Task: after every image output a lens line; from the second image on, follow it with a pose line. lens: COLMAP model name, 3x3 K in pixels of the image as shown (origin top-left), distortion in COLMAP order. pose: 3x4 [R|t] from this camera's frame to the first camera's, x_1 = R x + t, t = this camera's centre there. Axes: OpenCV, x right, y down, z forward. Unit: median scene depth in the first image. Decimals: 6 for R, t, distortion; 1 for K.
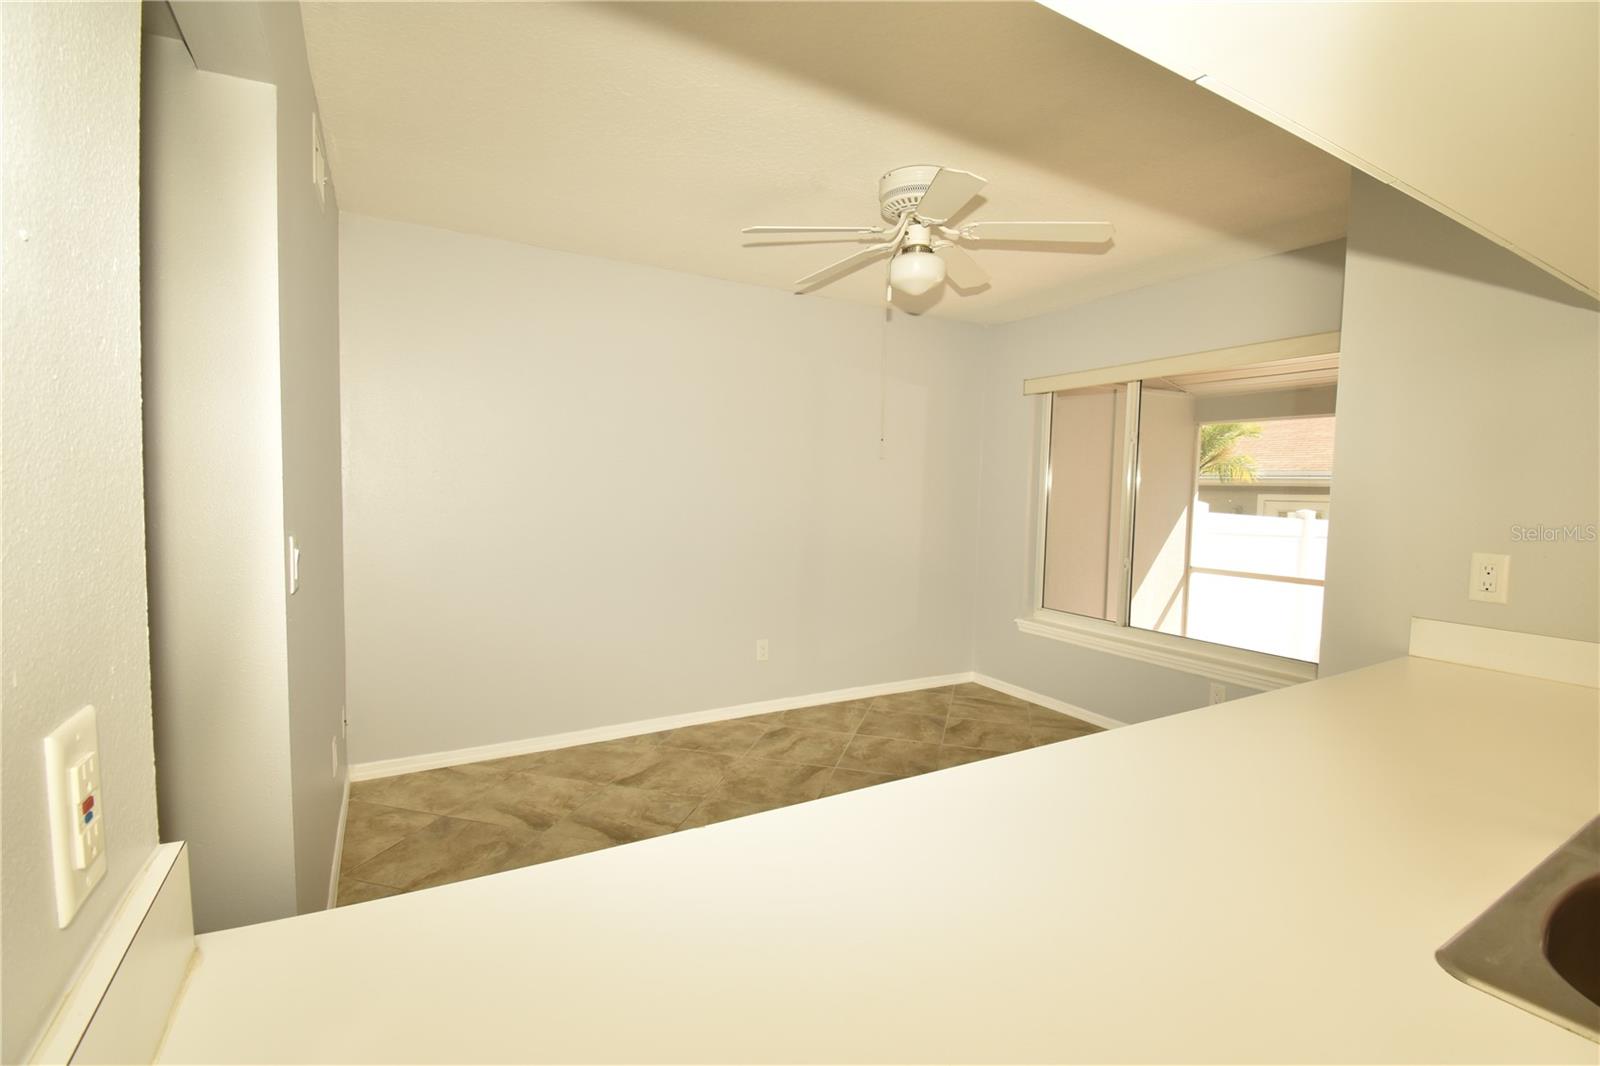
lens RADIAL K [[708.3, 0, 806.4], [0, 708.3, 530.0], [0, 0, 1]] dist [0.019810, -0.025824]
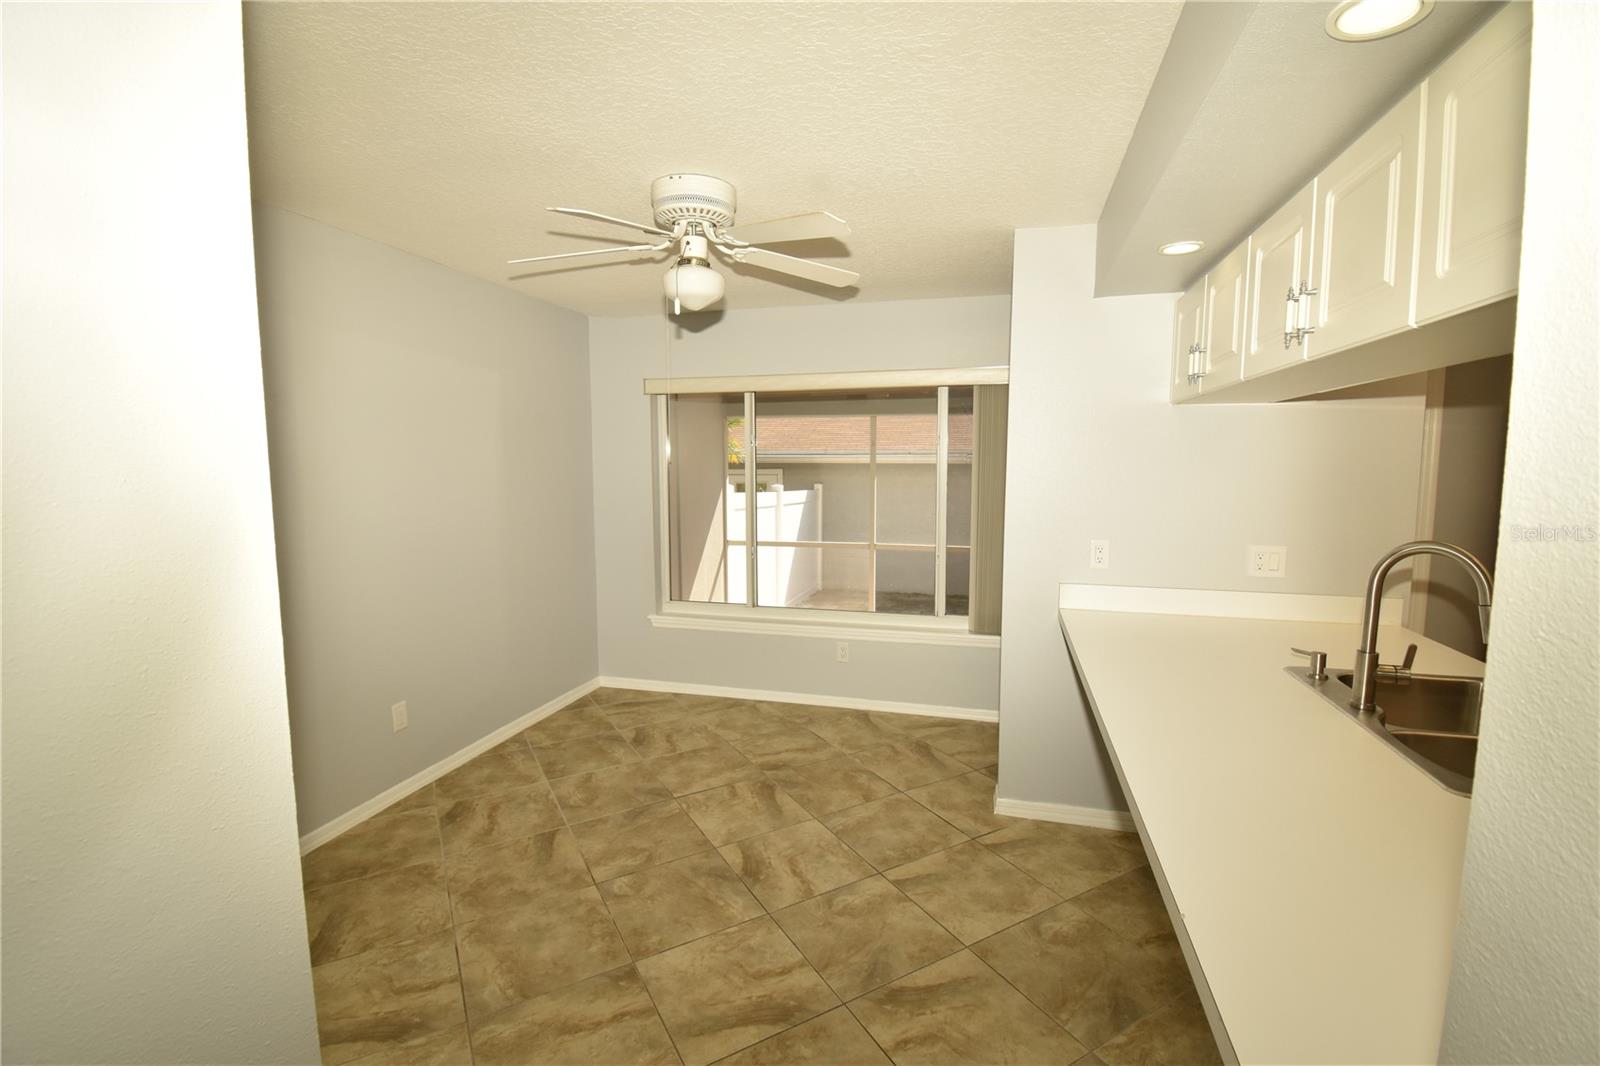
lens RADIAL K [[704.3, 0, 804.0], [0, 704.3, 526.8], [0, 0, 1]] dist [0.019580, -0.023802]
pose [[0.709143, -0.090655, 0.699213, -0.285528], [0.062439, 0.995878, 0.065793, -0.064374], [-0.702295, -0.002999, 0.711880, 0.144743]]
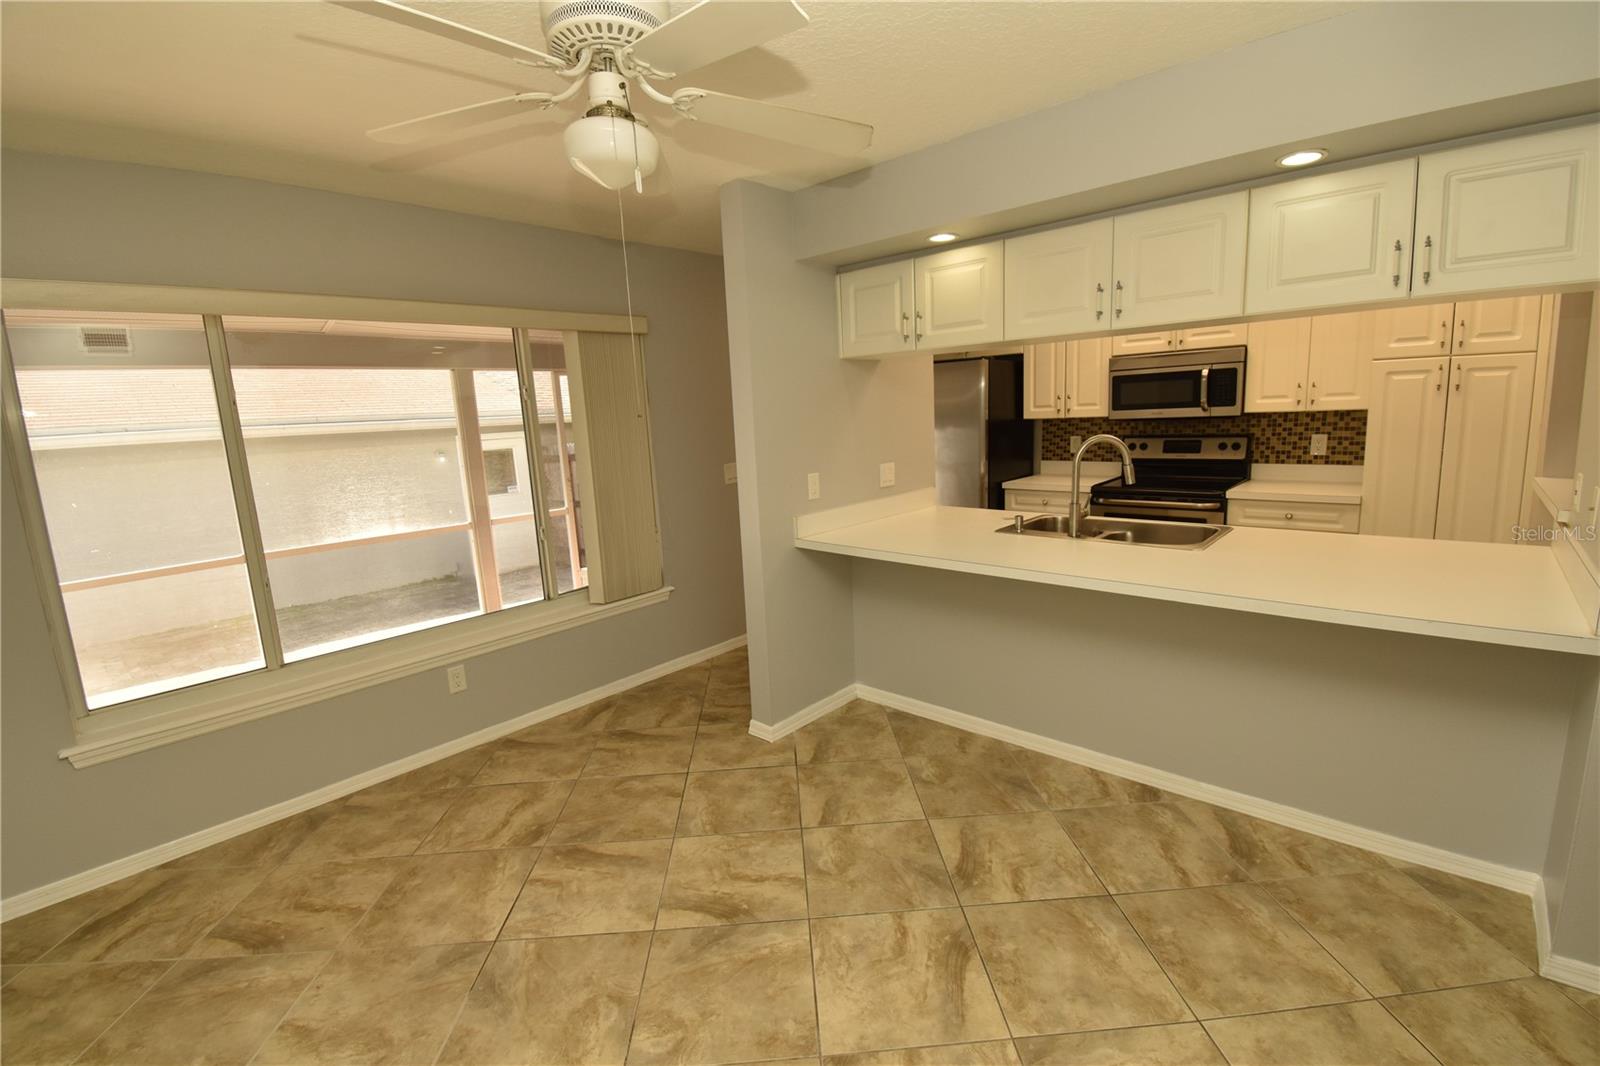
lens RADIAL K [[708.3, 0, 806.4], [0, 708.3, 530.0], [0, 0, 1]] dist [0.019810, -0.025824]
pose [[-0.302757, -0.172202, 0.937382, -0.369756], [0.102079, 0.972025, 0.211536, -0.098713], [-0.947585, 0.159731, -0.276709, 0.705605]]
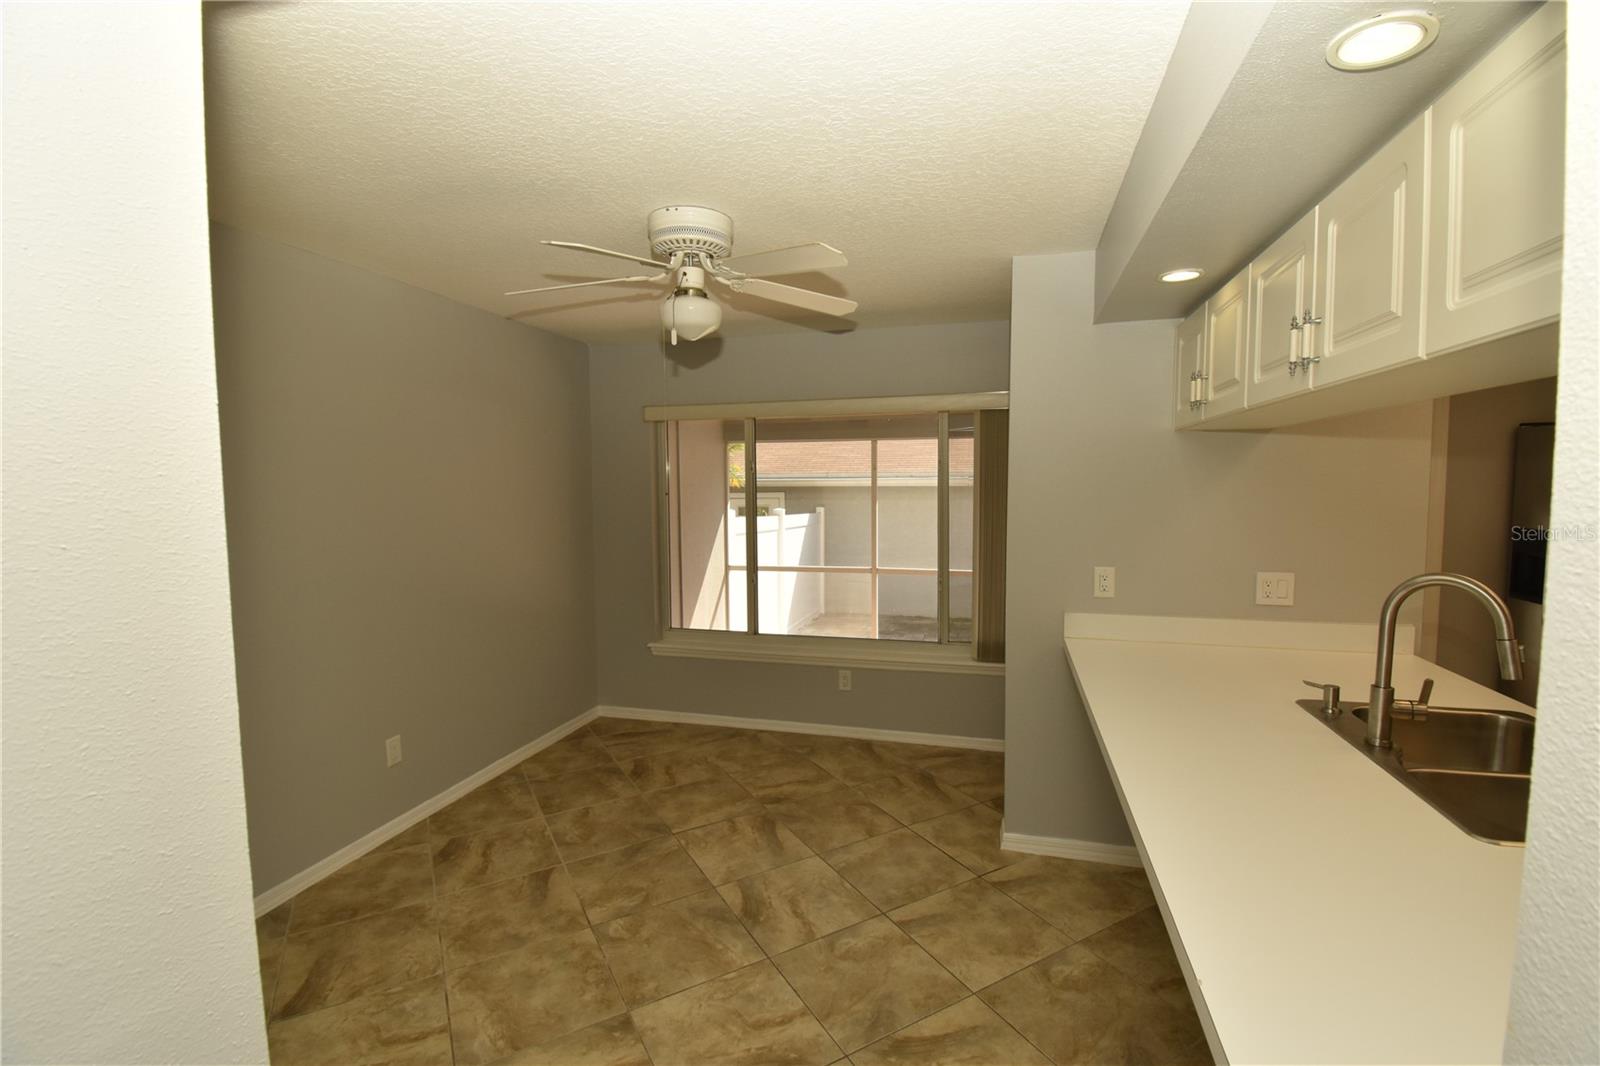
lens RADIAL K [[704.3, 0, 804.0], [0, 704.3, 526.8], [0, 0, 1]] dist [0.019580, -0.023802]
pose [[0.711496, -0.073580, 0.698828, -0.276153], [0.068721, 0.997021, 0.035010, -0.071282], [-0.699322, 0.023114, 0.714433, 0.148690]]
